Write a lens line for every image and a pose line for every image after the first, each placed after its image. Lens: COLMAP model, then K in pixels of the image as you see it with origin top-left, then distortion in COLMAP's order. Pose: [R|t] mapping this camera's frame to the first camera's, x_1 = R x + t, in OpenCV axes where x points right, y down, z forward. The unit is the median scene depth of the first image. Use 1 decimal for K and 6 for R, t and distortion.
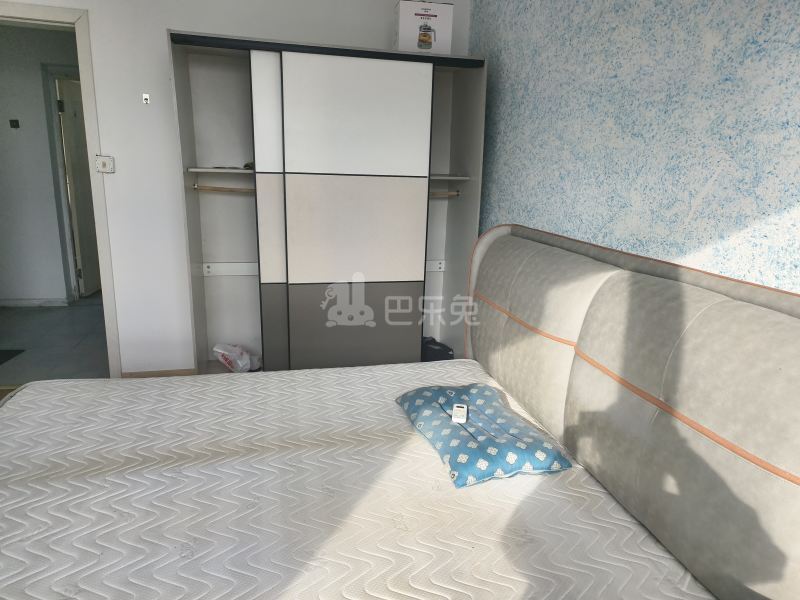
lens RADIAL K [[543.1, 0, 407.3], [0, 543.1, 297.9], [0, 0, 1]] dist [0.026021, -0.025943]
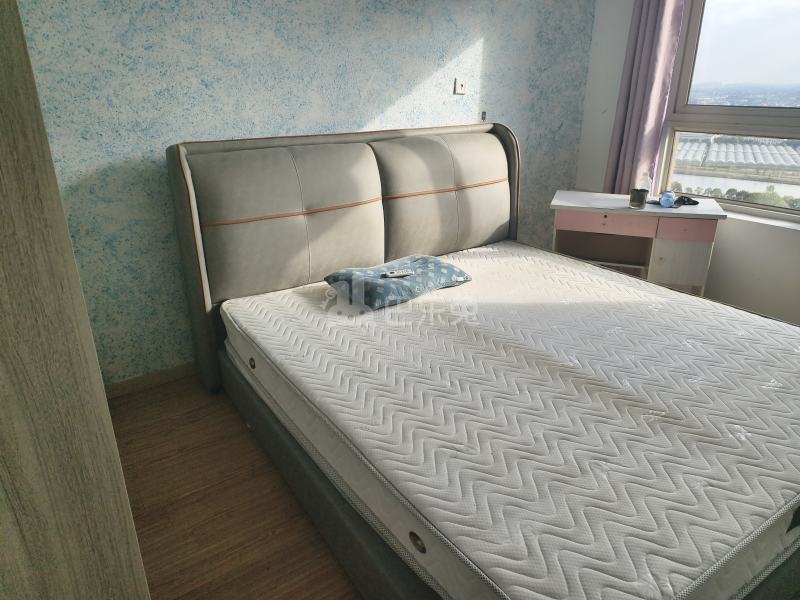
lens RADIAL K [[543.1, 0, 394.9], [0, 543.1, 292.1], [0, 0, 1]] dist [0.026021, -0.025943]
pose [[-0.345114, -0.367916, 0.863443, -1.053550], [0.216553, 0.863928, 0.454679, -0.347789], [-0.913236, 0.343898, -0.218480, 1.320262]]
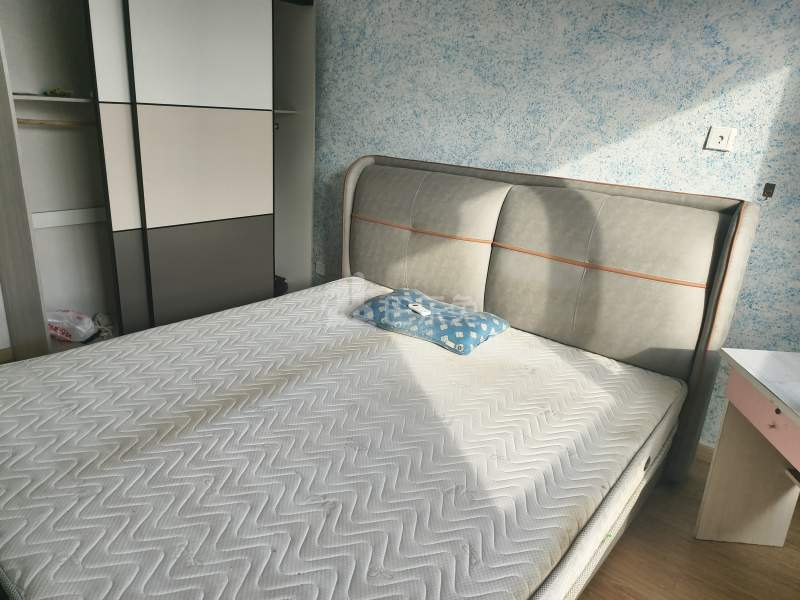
lens RADIAL K [[543.1, 0, 400.9], [0, 543.1, 288.1], [0, 0, 1]] dist [0.026021, -0.025943]
pose [[0.805518, -0.166636, 0.568659, -0.644646], [0.107602, 0.984825, 0.136165, -0.010876], [-0.582719, -0.048495, 0.811225, 0.014090]]
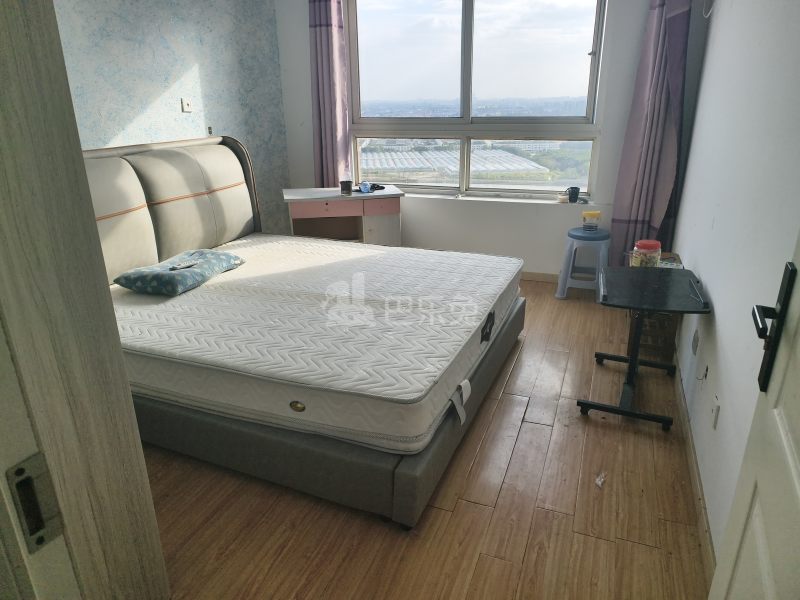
lens RADIAL K [[543.1, 0, 400.9], [0, 543.1, 301.4], [0, 0, 1]] dist [0.026021, -0.025943]
pose [[-0.805547, -0.233478, 0.544594, -1.258993], [0.122691, 0.833453, 0.538798, -0.455785], [-0.579691, 0.500843, -0.642740, 1.696585]]
